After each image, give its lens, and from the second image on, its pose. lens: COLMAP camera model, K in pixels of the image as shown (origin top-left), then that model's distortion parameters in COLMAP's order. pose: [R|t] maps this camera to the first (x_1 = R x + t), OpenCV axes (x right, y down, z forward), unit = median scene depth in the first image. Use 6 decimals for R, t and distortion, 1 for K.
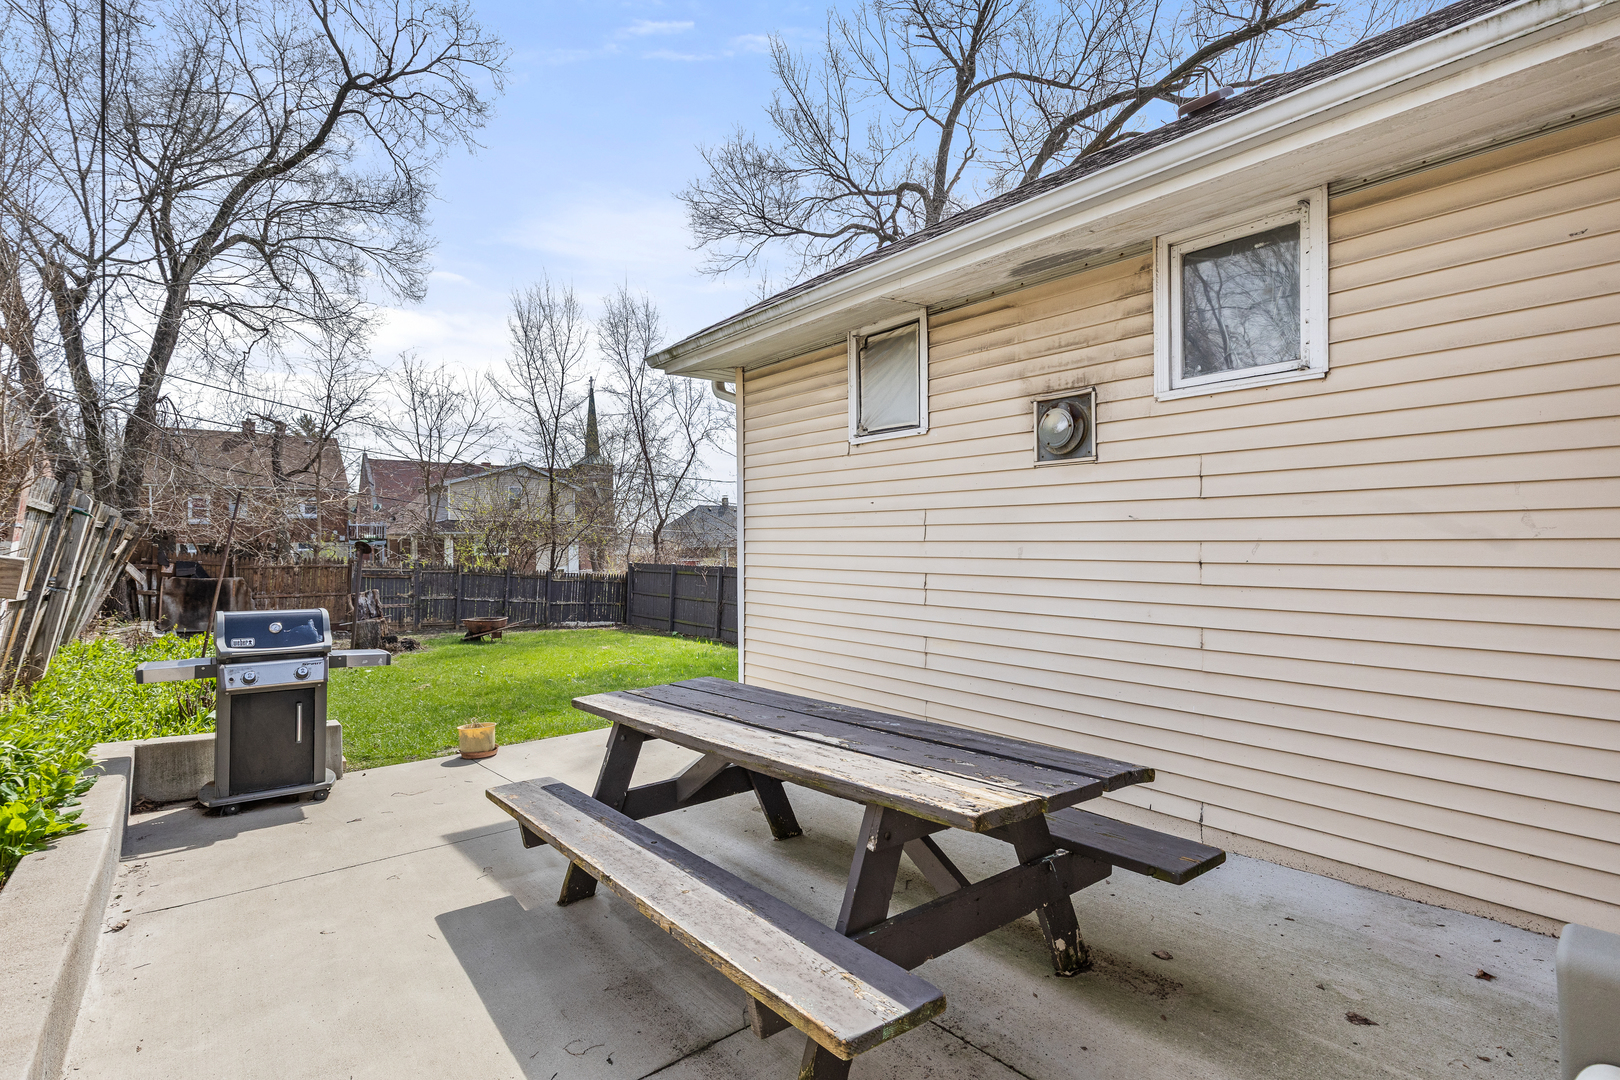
lens RADIAL K [[760.5, 0, 814.5], [0, 760.5, 541.9], [0, 0, 1]] dist [-0.000042, 0.000218]
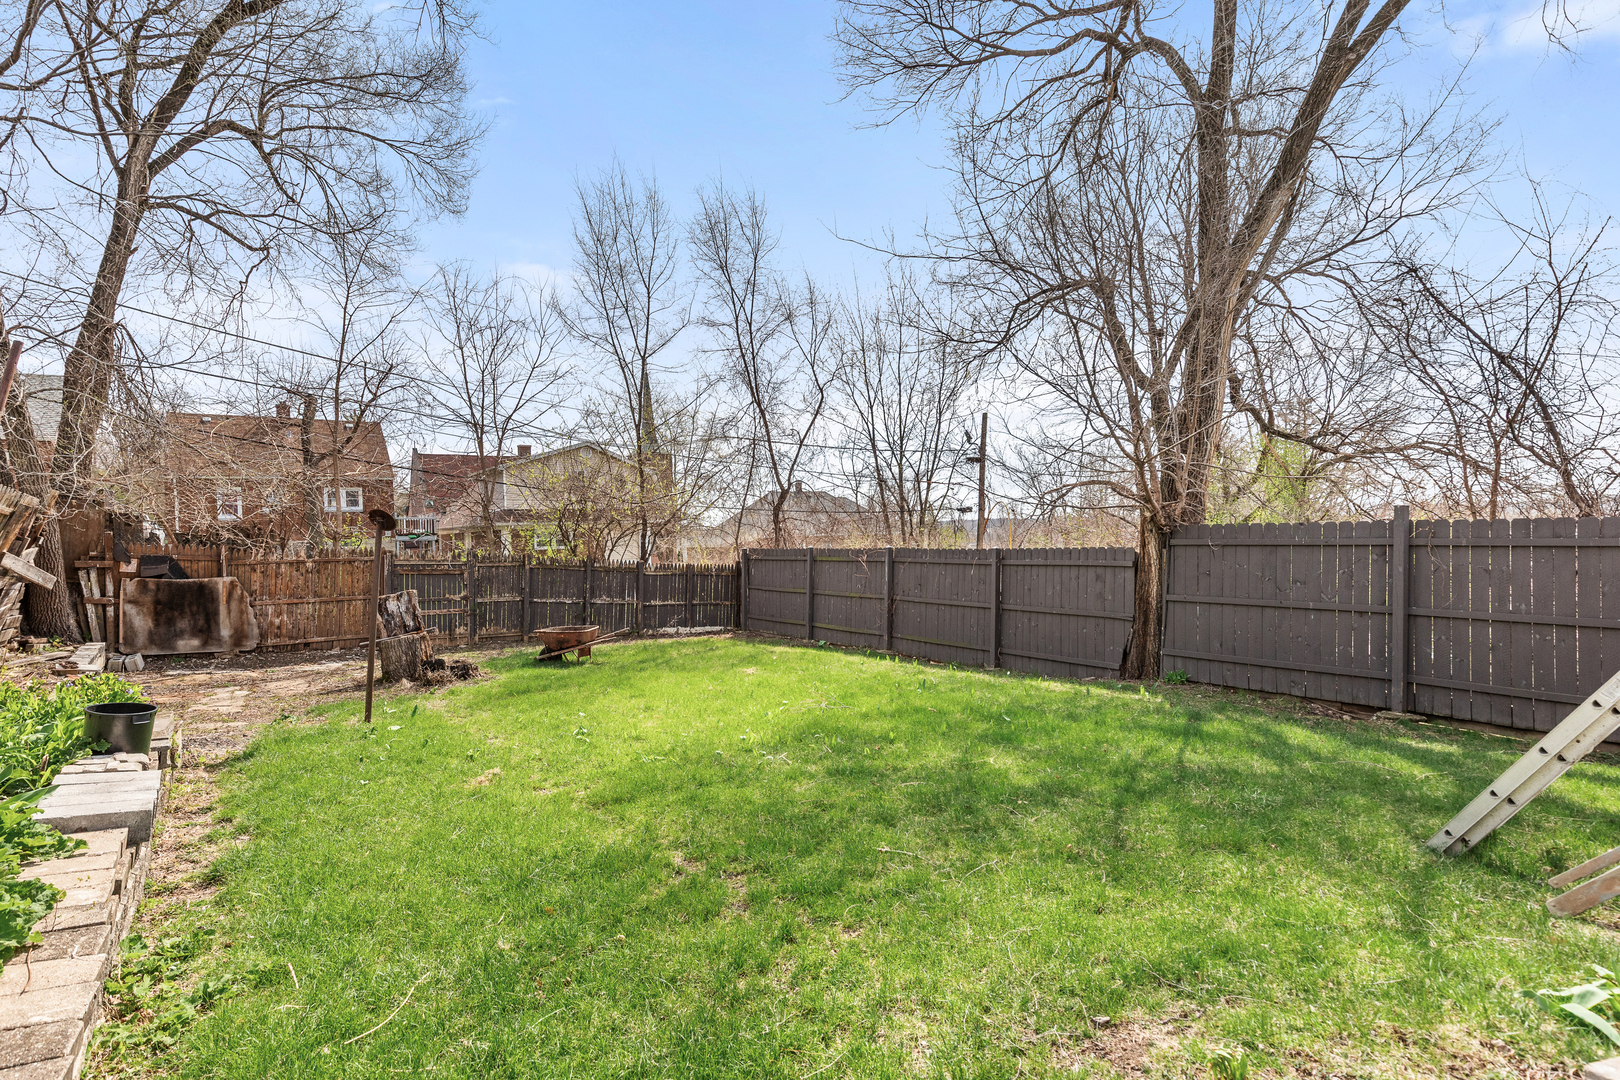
lens RADIAL K [[831.1, 0, 810.0], [0, 831.1, 540.0], [0, 0, 1]] dist [0.026367, -0.000527]
pose [[0.995097, -0.024885, -0.095722, -0.113740], [0.025960, 0.999613, 0.009996, 0.015048], [0.095436, -0.012432, 0.995358, 0.218743]]
